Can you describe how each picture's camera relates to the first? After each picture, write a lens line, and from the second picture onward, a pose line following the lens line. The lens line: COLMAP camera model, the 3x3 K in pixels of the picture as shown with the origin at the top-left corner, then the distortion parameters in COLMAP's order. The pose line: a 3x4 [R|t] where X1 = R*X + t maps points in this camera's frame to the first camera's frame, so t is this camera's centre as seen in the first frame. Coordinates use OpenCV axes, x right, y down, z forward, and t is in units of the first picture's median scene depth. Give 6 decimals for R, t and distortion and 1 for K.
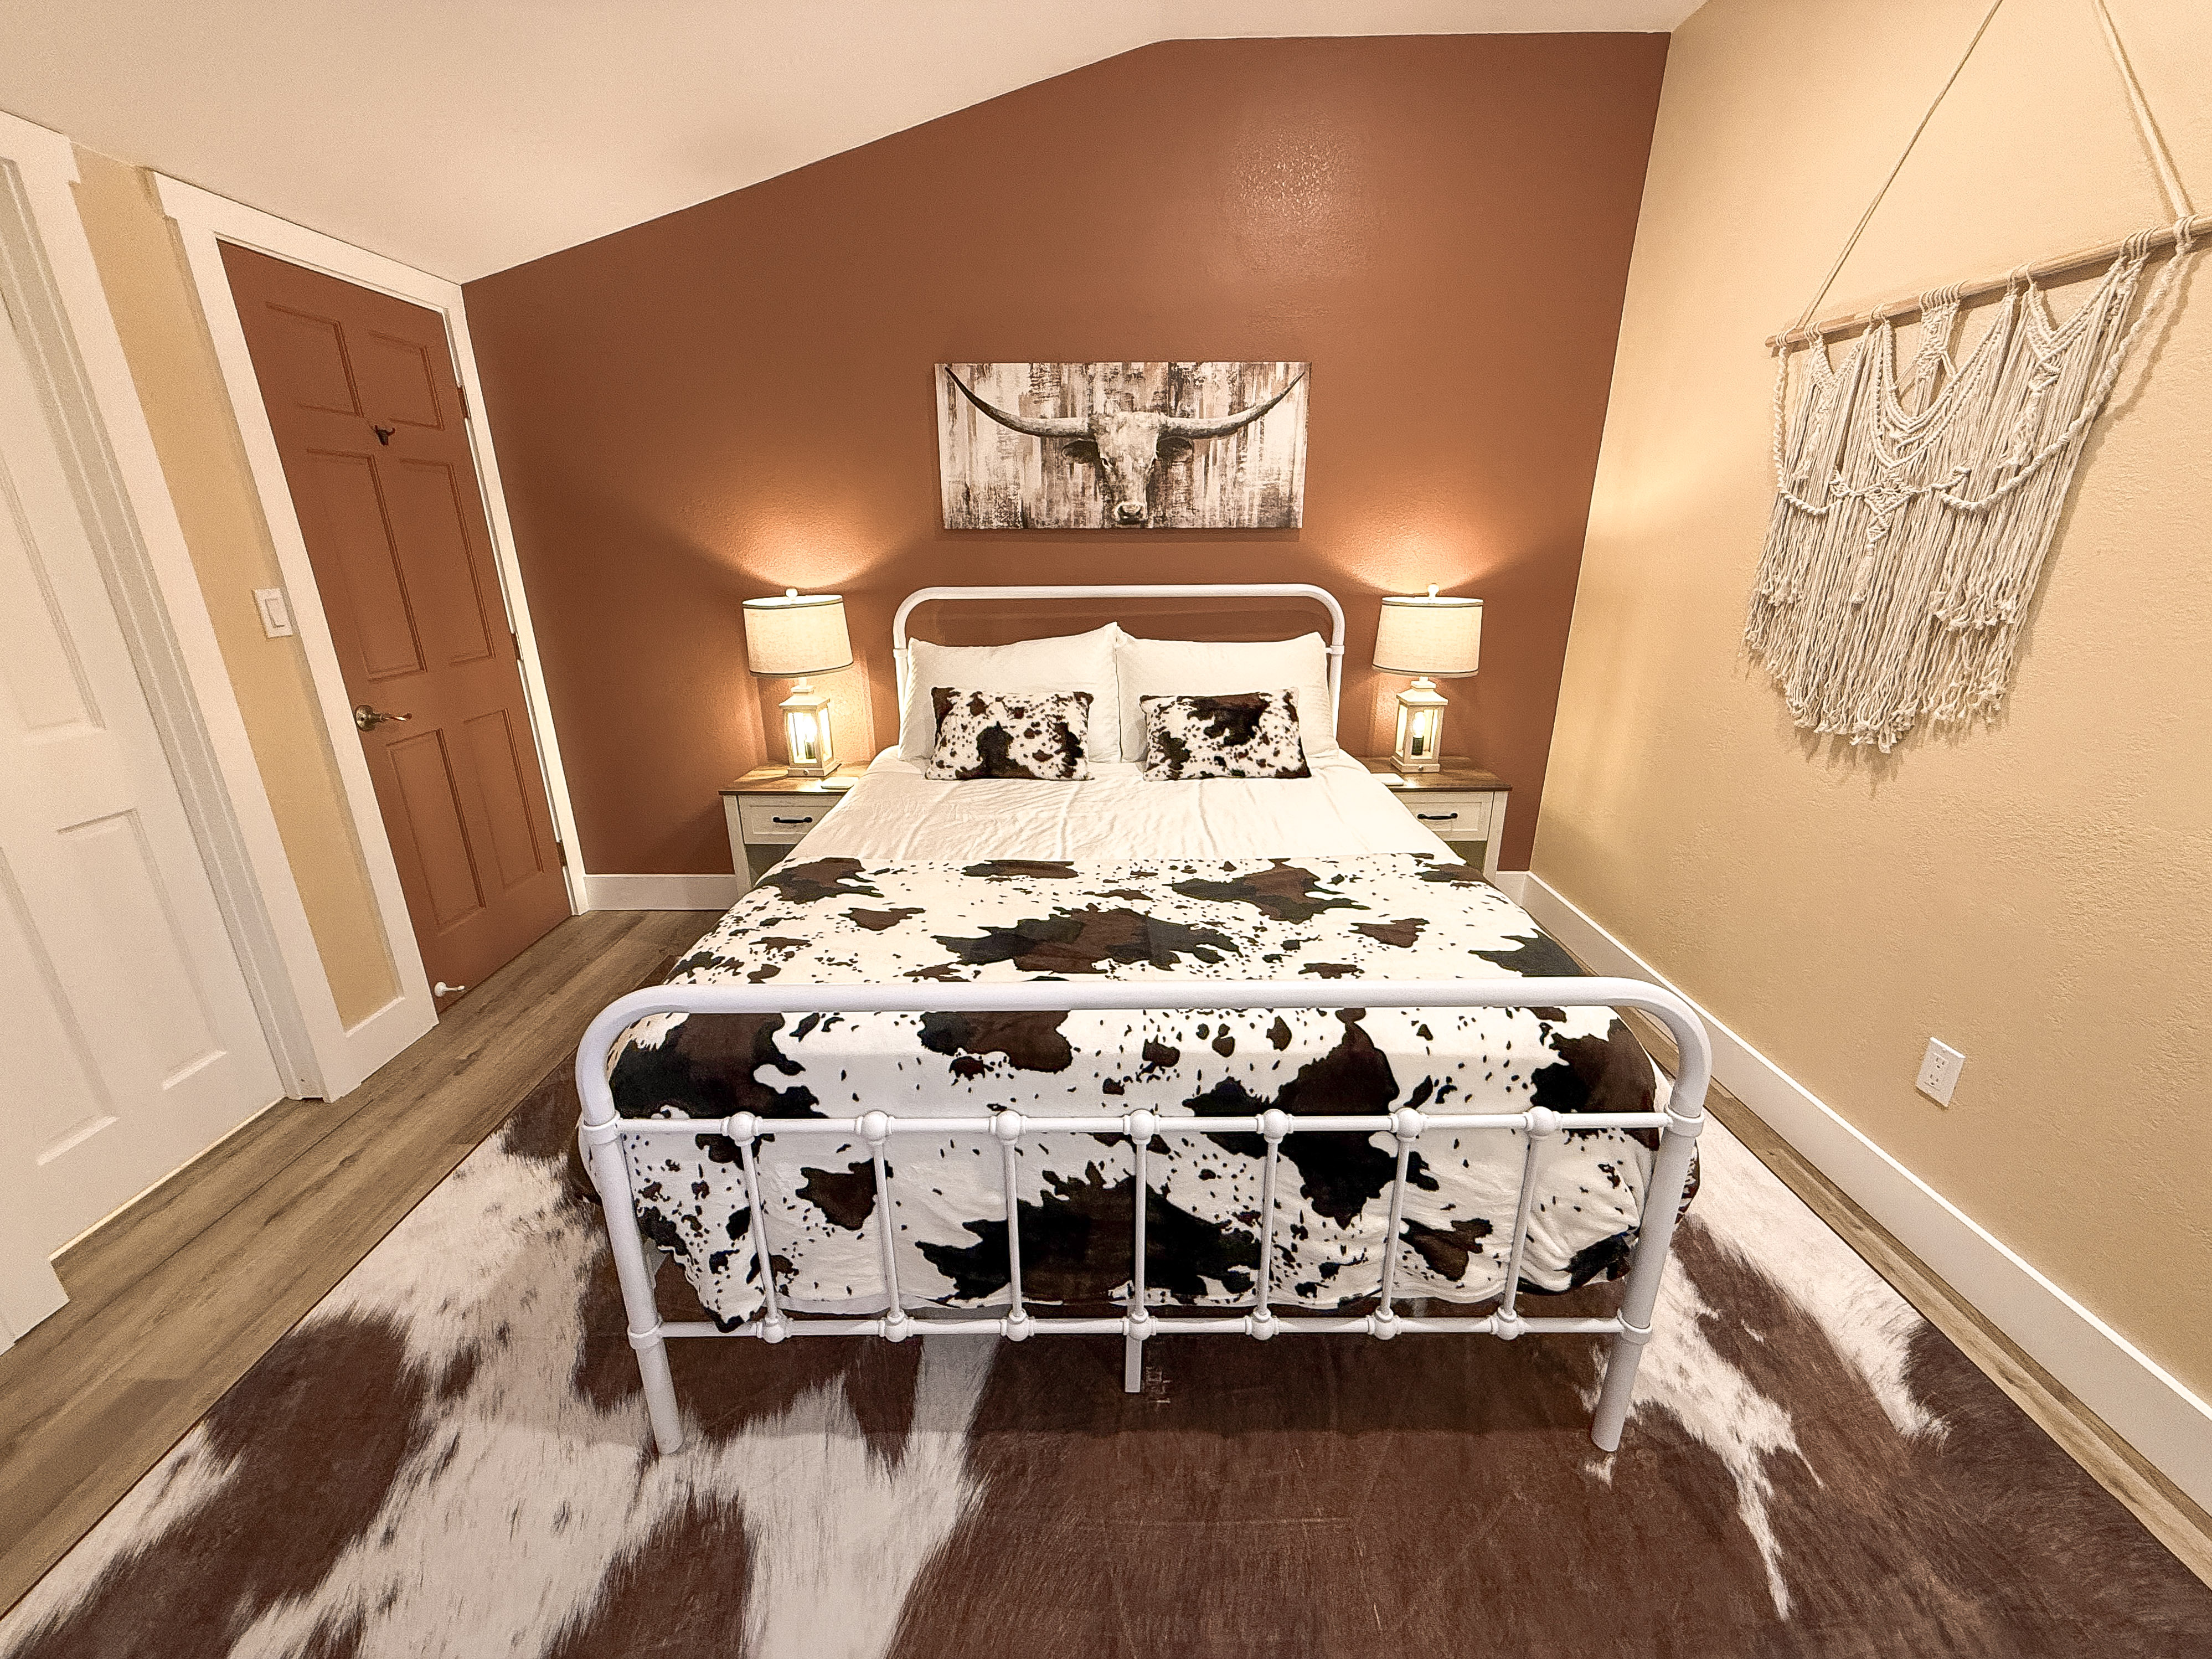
lens RADIAL K [[889.6, 0, 1100.8], [0, 889.6, 835.1], [0, 0, 1]] dist [-0.000188, -0.000184]
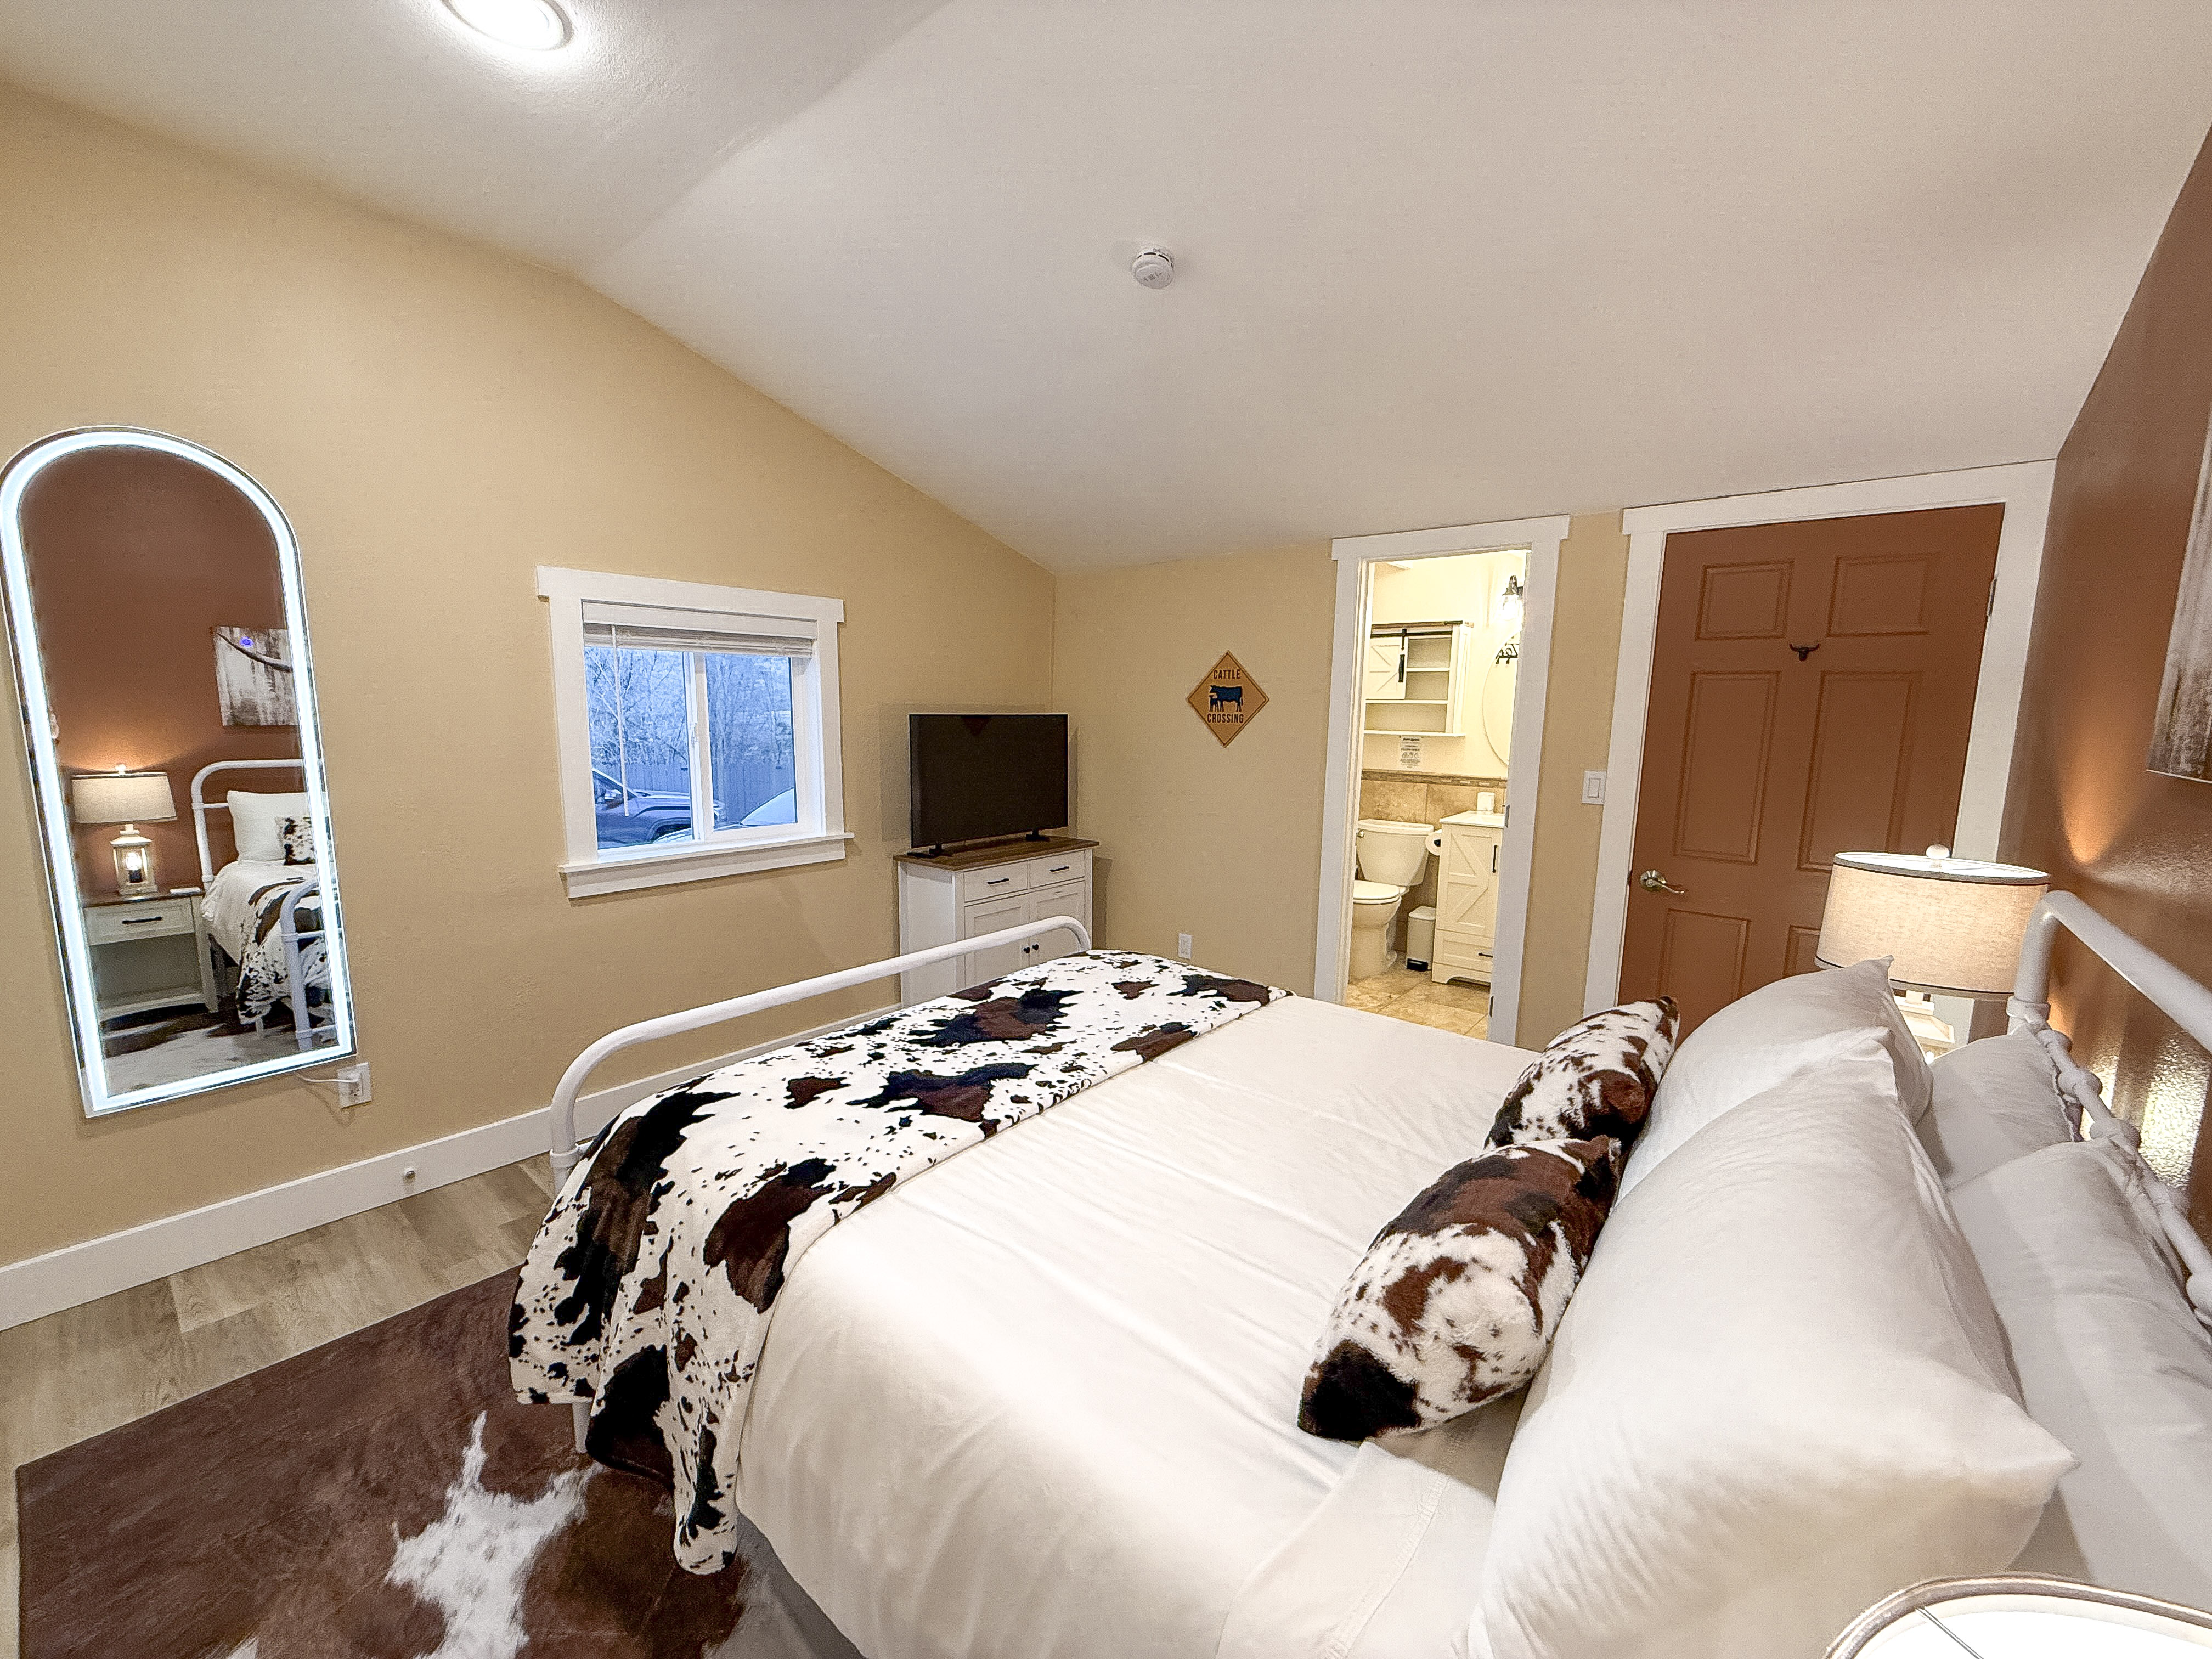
lens RADIAL K [[889.6, 0, 1104.7], [0, 889.6, 832.6], [0, 0, 1]] dist [-0.000188, -0.000184]
pose [[-0.641092, 0.104855, -0.760267, 0.821784], [-0.258460, 0.903260, 0.342521, -0.595036], [0.722634, 0.416086, -0.551972, 1.586762]]
